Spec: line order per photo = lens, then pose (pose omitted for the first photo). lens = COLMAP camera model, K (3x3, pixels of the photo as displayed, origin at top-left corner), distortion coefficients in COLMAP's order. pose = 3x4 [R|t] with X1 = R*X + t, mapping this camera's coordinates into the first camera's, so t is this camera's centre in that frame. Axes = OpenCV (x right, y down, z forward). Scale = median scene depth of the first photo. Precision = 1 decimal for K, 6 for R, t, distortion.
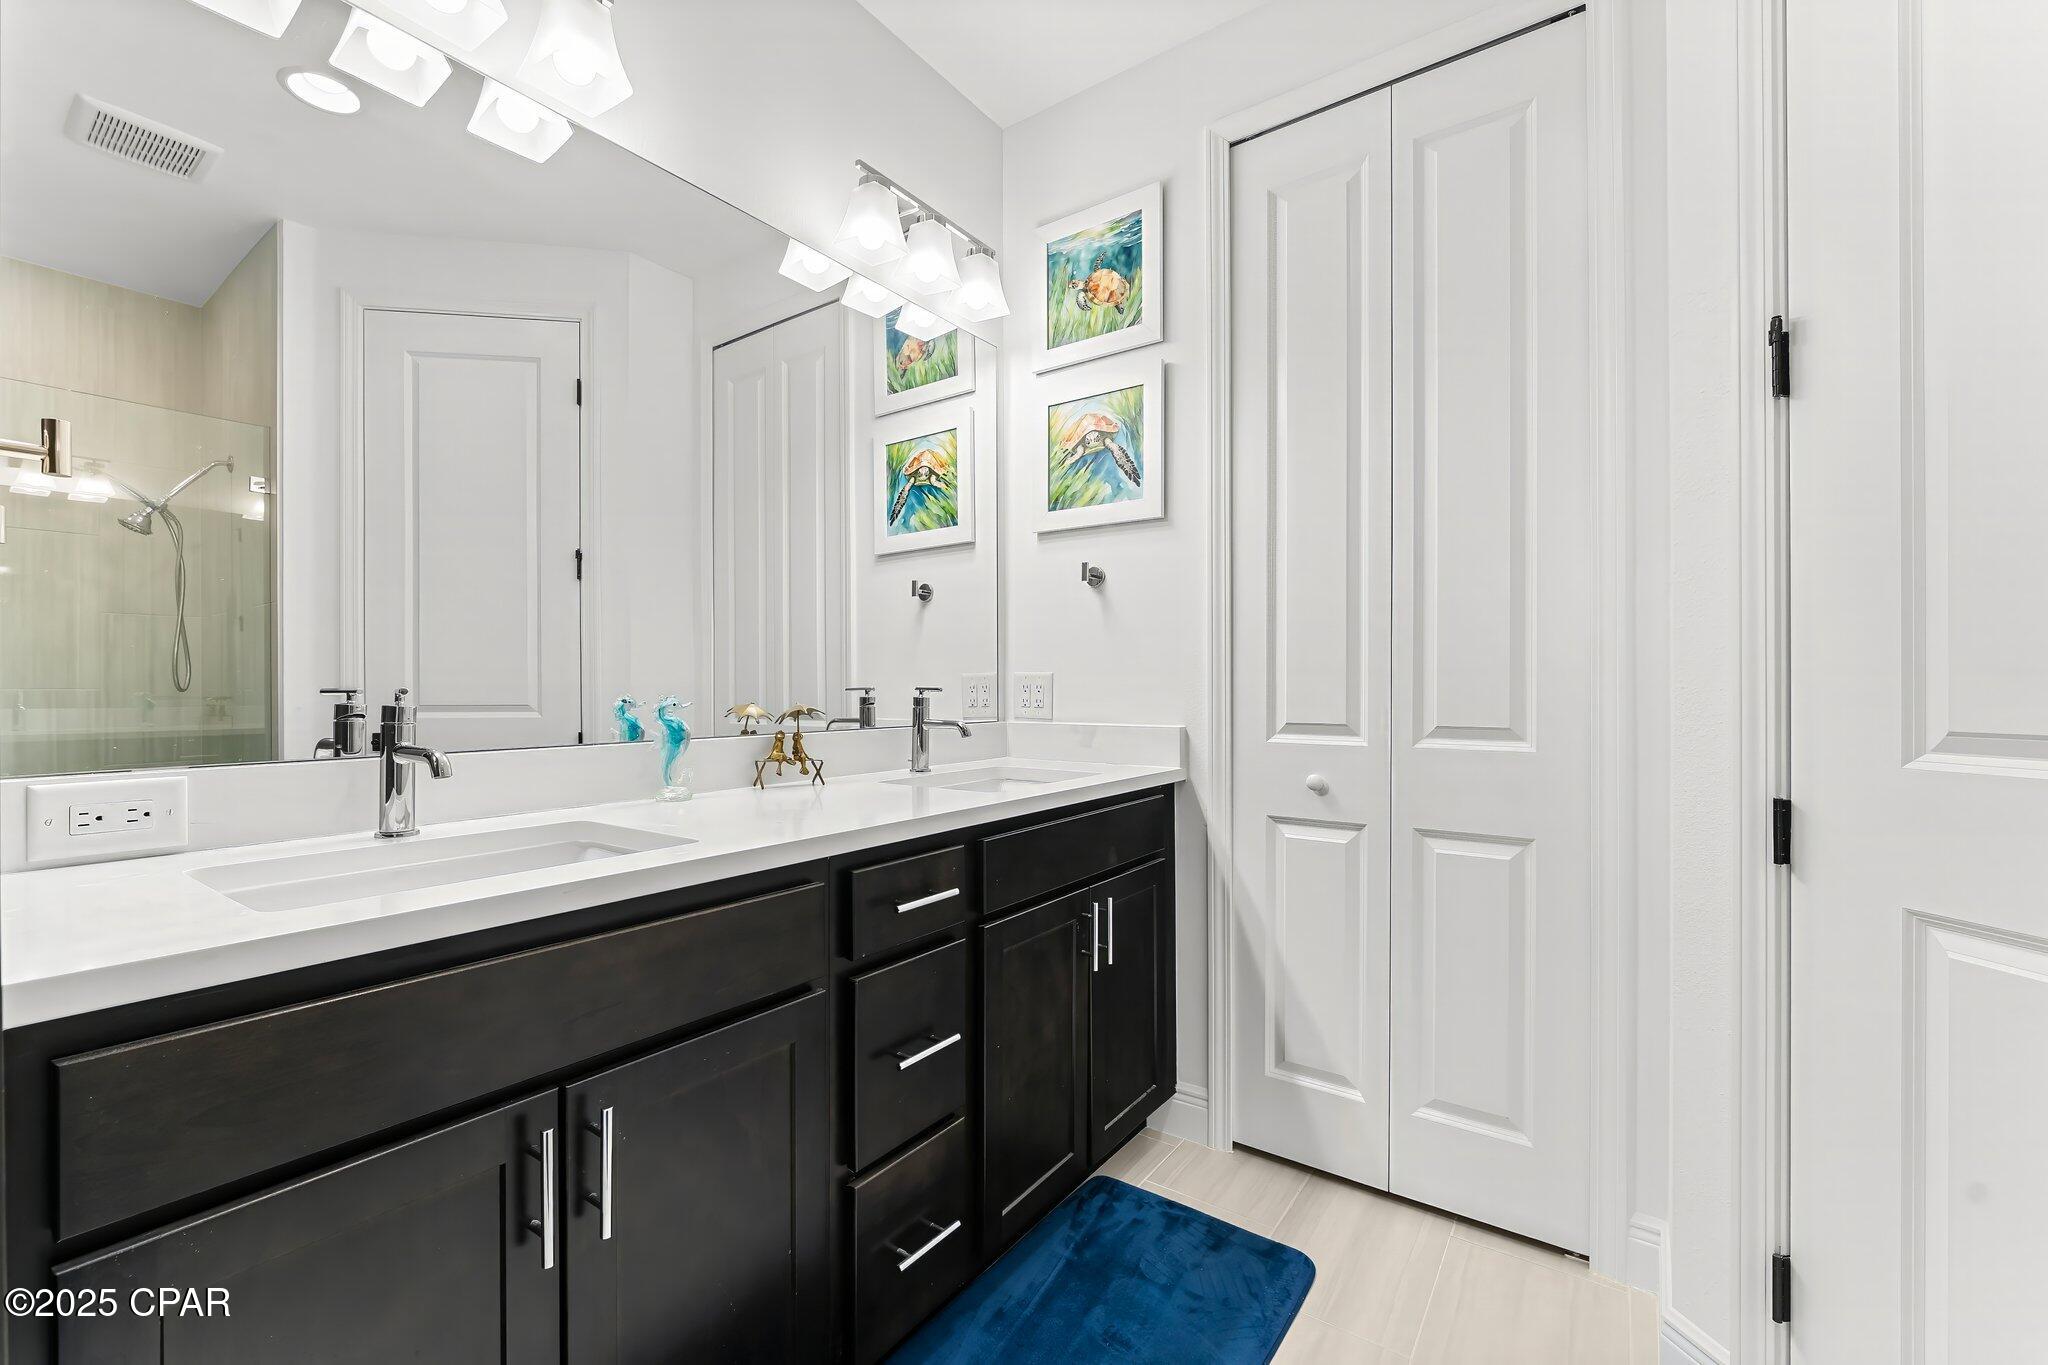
lens RADIAL K [[859.5, 0, 1009.2], [0, 859.5, 686.1], [0, 0, 1]] dist [-0.002907, 0.001544]
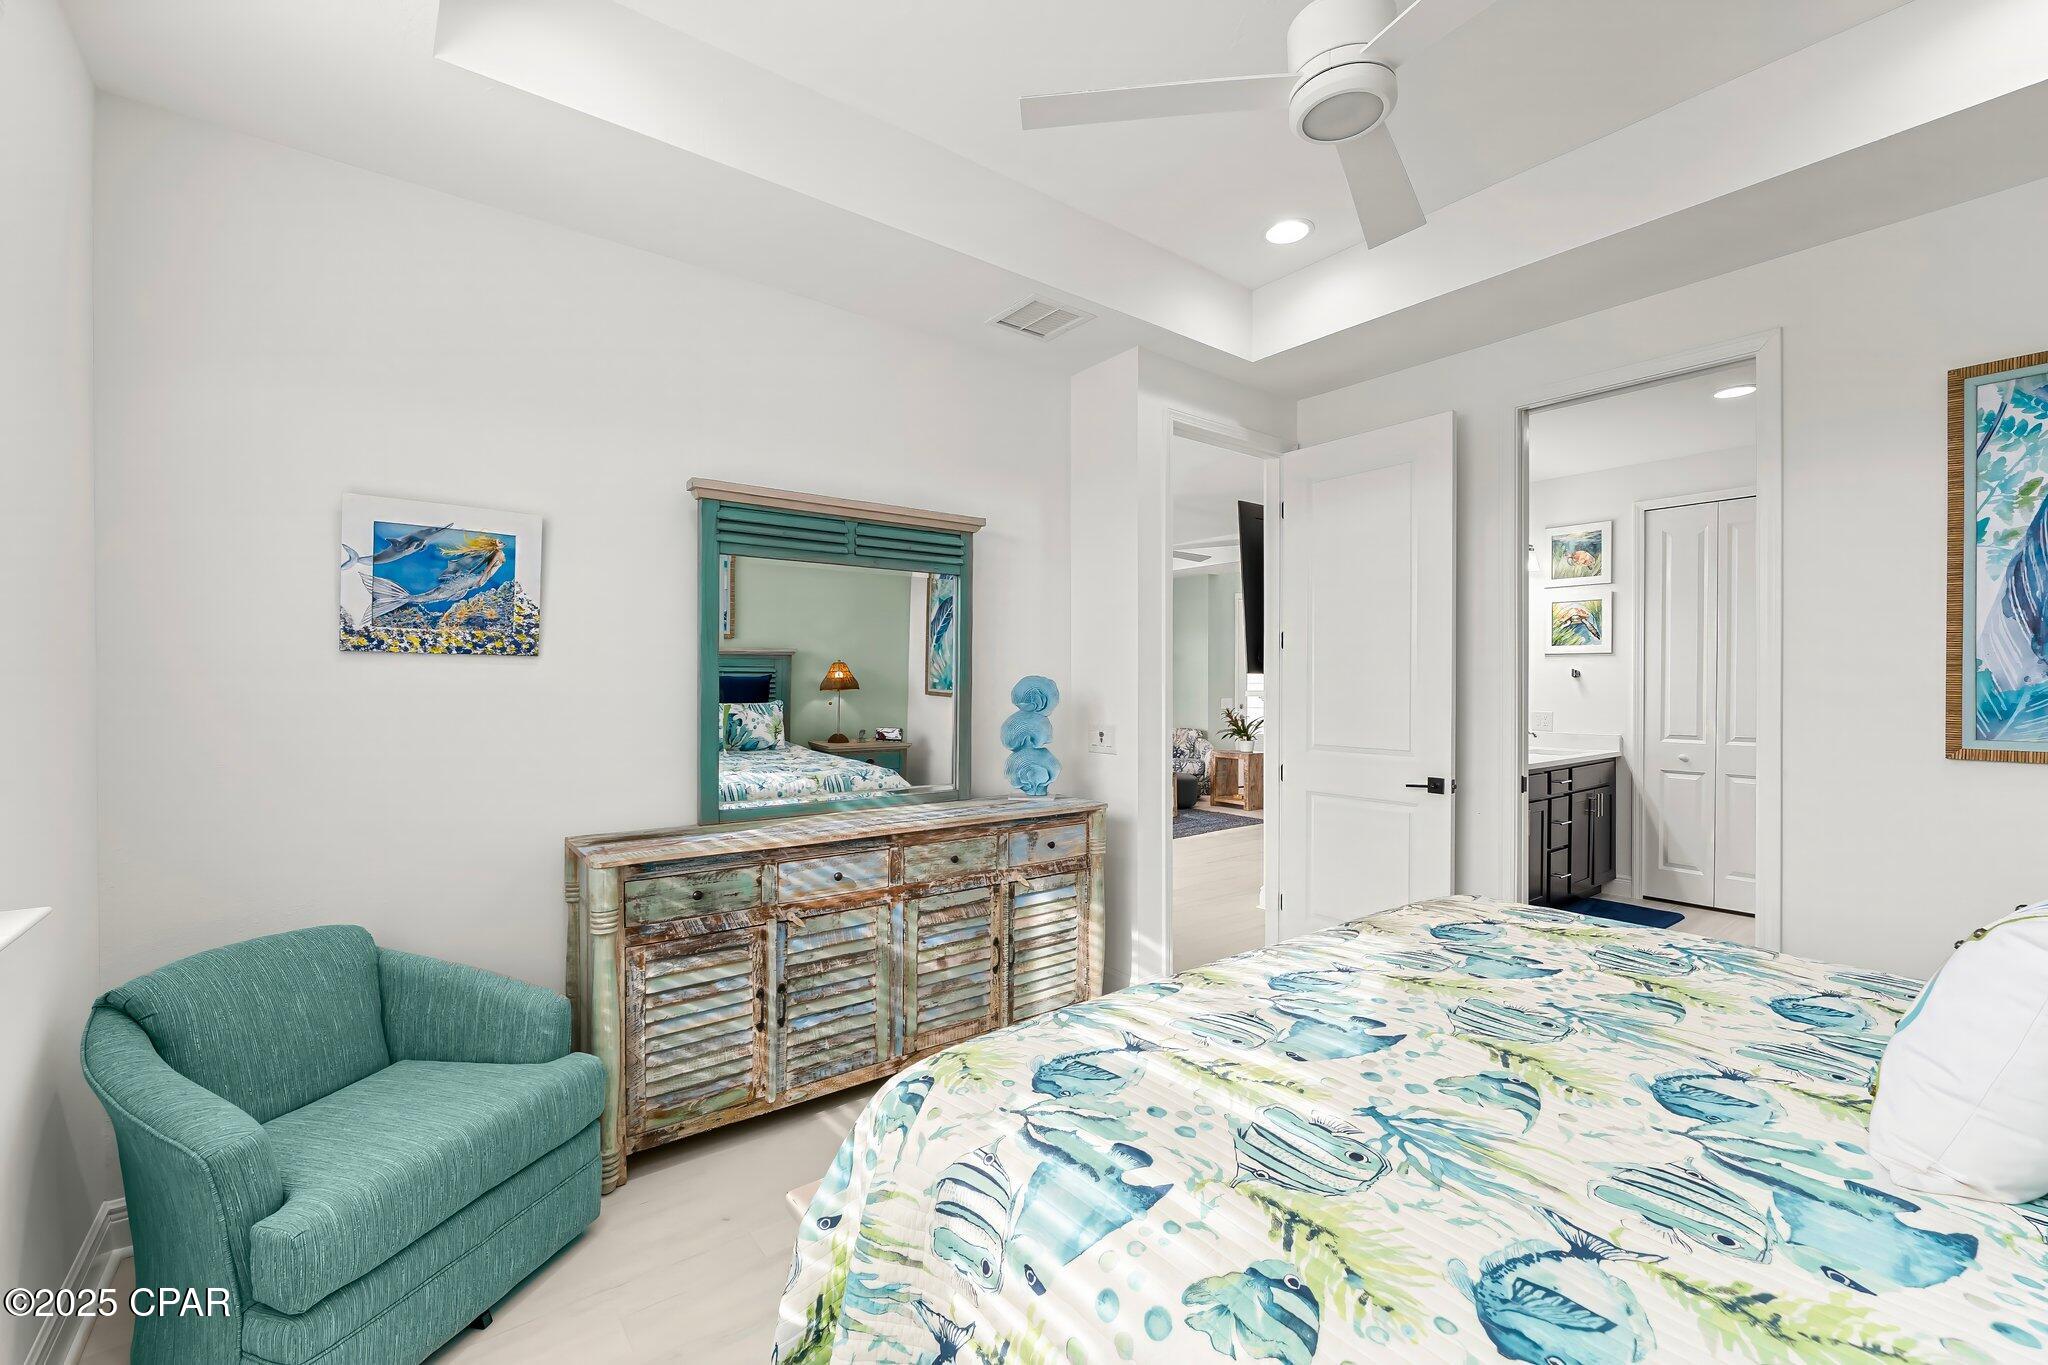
lens RADIAL K [[859.5, 0, 1019.3], [0, 859.5, 686.4], [0, 0, 1]] dist [-0.002907, 0.001544]
pose [[0.965271, 0.006719, -0.261166, -0.839650], [-0.006331, 0.999977, 0.002326, -0.090853], [0.261176, -0.000592, 0.965291, -1.891978]]
